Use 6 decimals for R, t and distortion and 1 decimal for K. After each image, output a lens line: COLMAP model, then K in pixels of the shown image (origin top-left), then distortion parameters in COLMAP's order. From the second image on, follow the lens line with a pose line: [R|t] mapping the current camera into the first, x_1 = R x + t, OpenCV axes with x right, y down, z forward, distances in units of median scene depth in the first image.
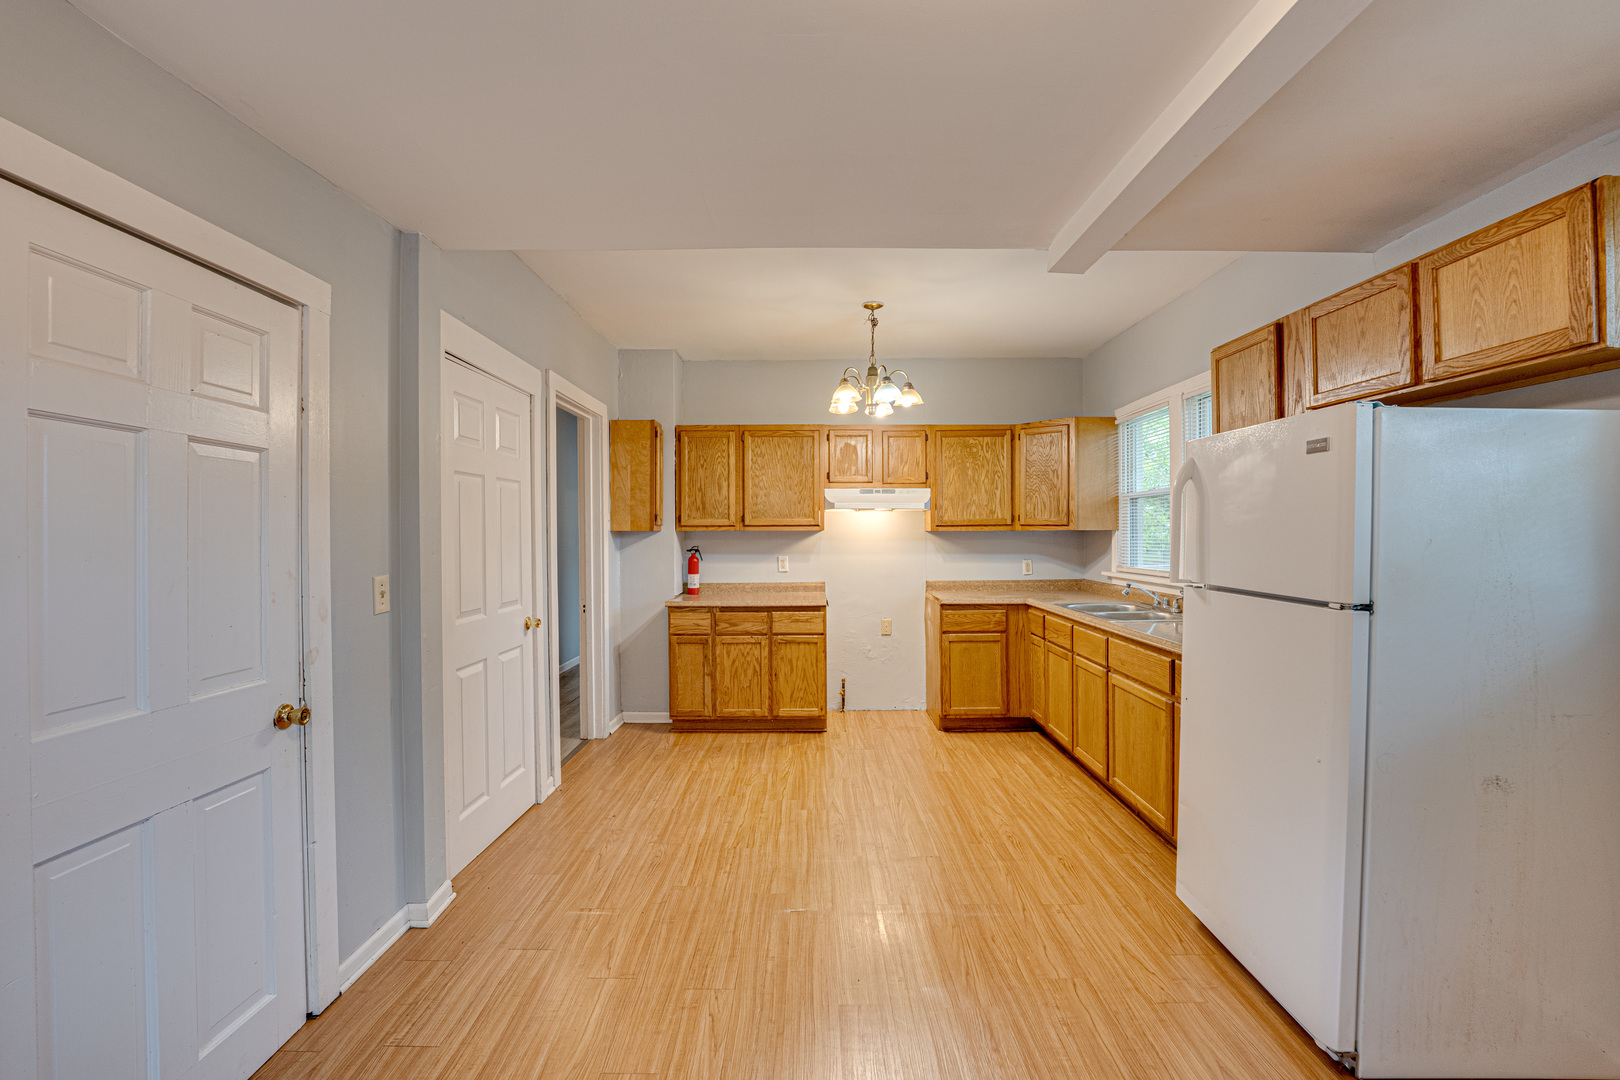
lens RADIAL K [[845.6, 0, 810.0], [0, 845.6, 540.0], [0, 0, 1]] dist [-0.034407, -0.000083]
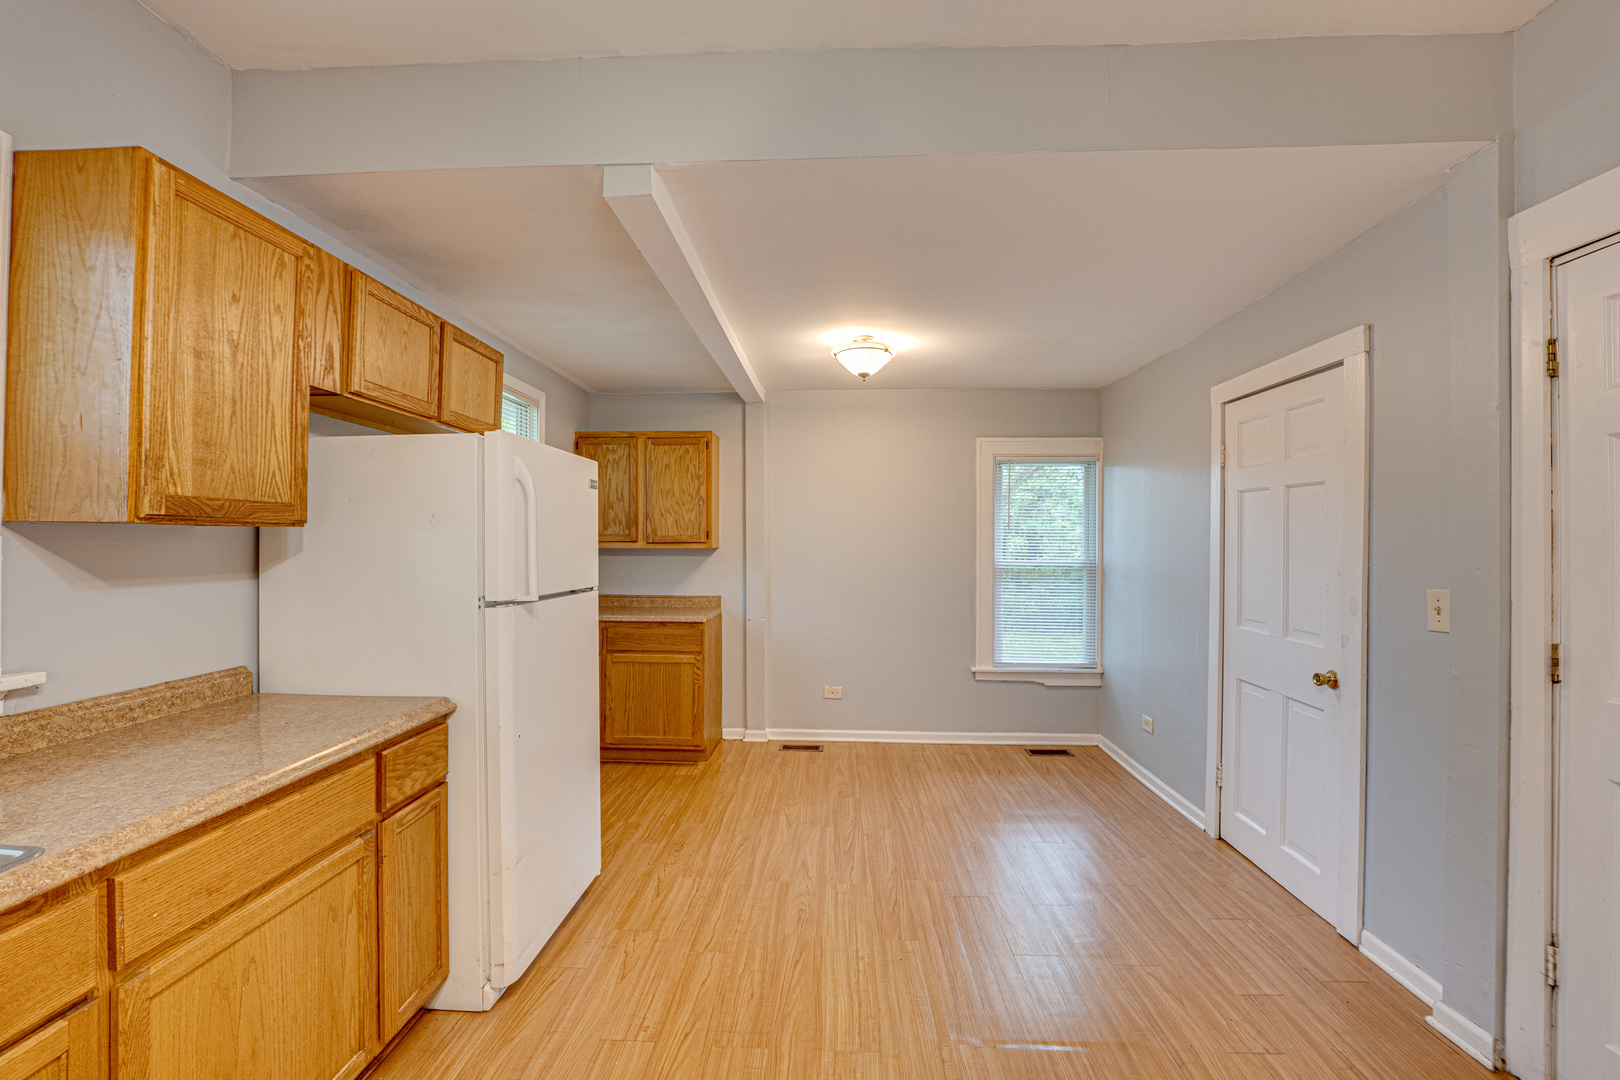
lens RADIAL K [[845.6, 0, 810.0], [0, 845.6, 540.0], [0, 0, 1]] dist [-0.034407, -0.000083]
pose [[-0.999500, 0.001282, 0.031592, 0.127617], [0.001551, 0.999963, 0.008494, -0.018552], [-0.031580, 0.008538, -0.999465, 1.890445]]
